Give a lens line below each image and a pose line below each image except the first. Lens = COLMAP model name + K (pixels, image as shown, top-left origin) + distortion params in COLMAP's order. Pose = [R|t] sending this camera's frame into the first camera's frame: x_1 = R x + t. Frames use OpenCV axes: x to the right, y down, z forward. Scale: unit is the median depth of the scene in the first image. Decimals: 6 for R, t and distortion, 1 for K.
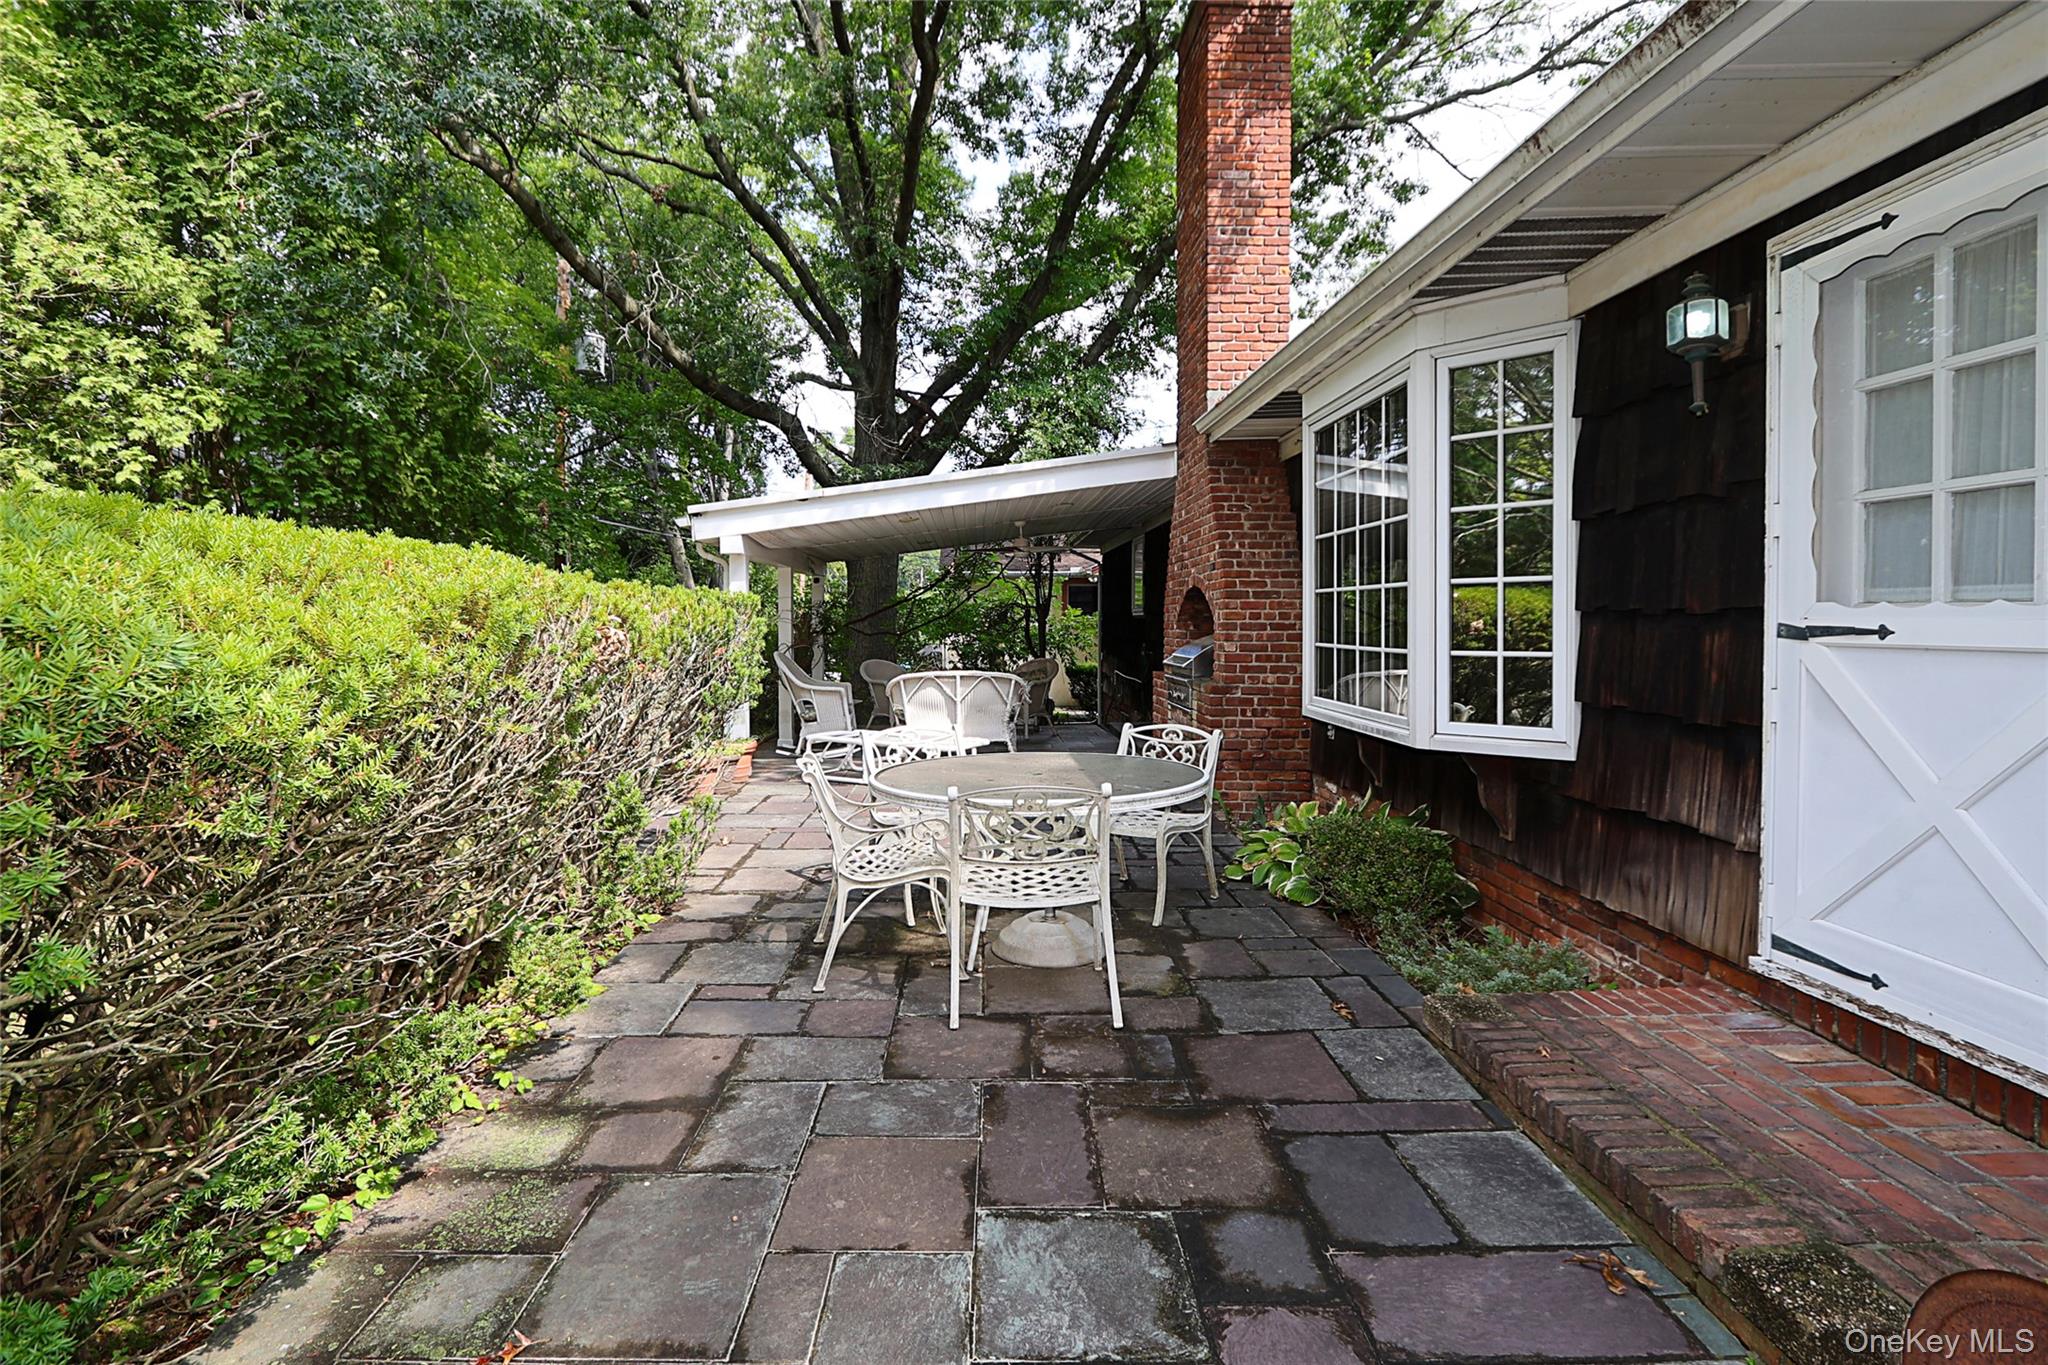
lens RADIAL K [[957.6, 0, 1057.1], [0, 957.6, 671.9], [0, 0, 1]] dist [-0.010772, -0.000335]
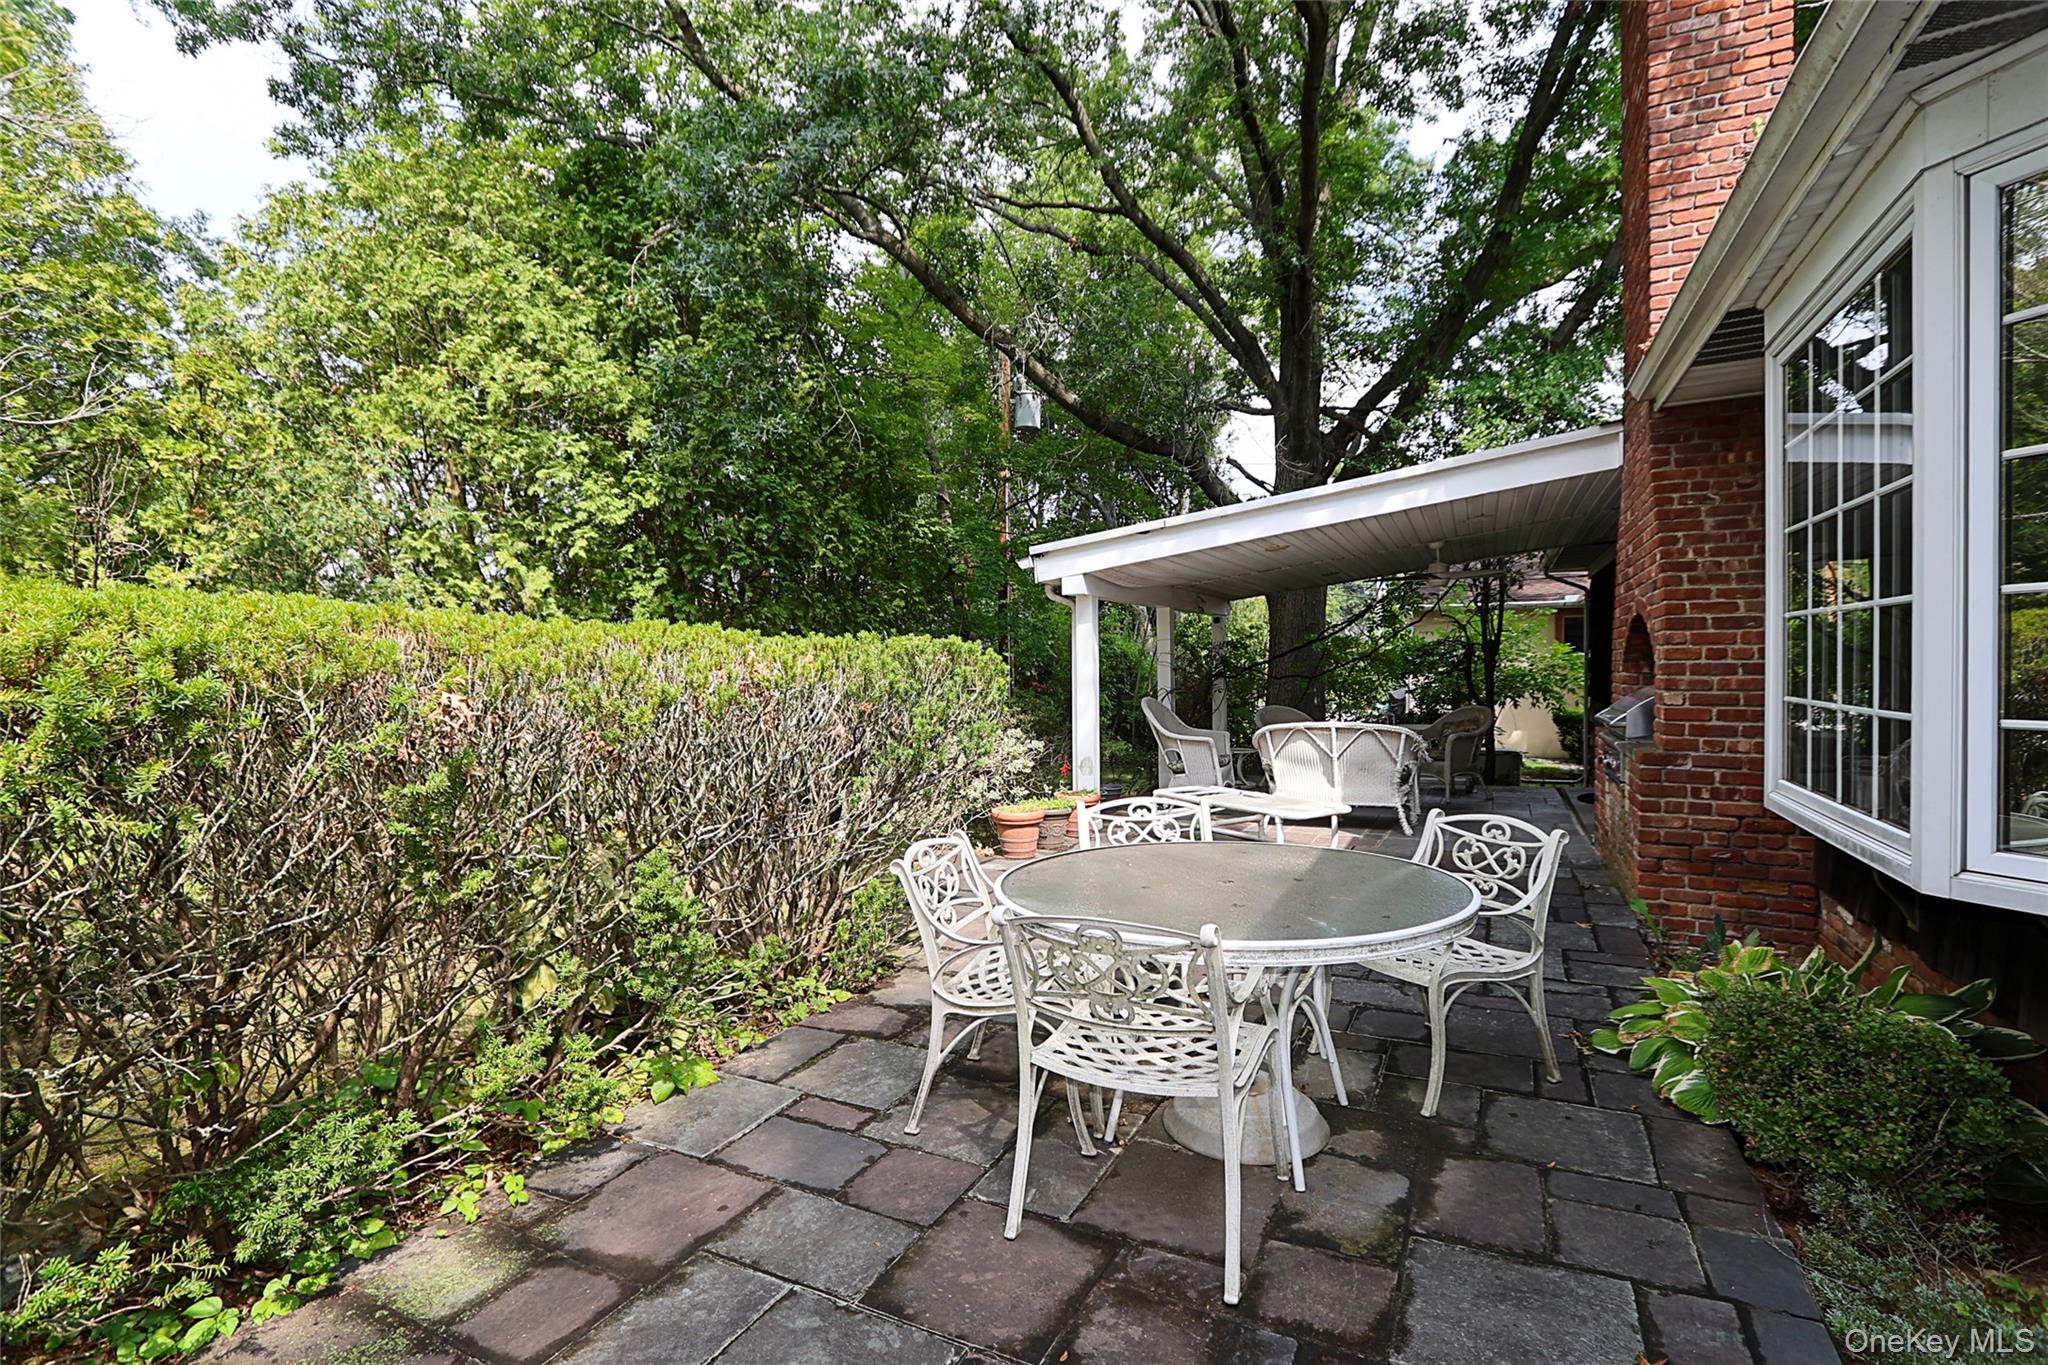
lens RADIAL K [[996.7, 0, 1020.1], [0, 996.7, 714.5], [0, 0, 1]] dist [-0.009557, 0.000568]
pose [[0.884324, 0.014120, -0.466661, 0.094835], [-0.014304, 0.999893, 0.003149, -0.009605], [0.466655, 0.003891, 0.884431, 0.130810]]
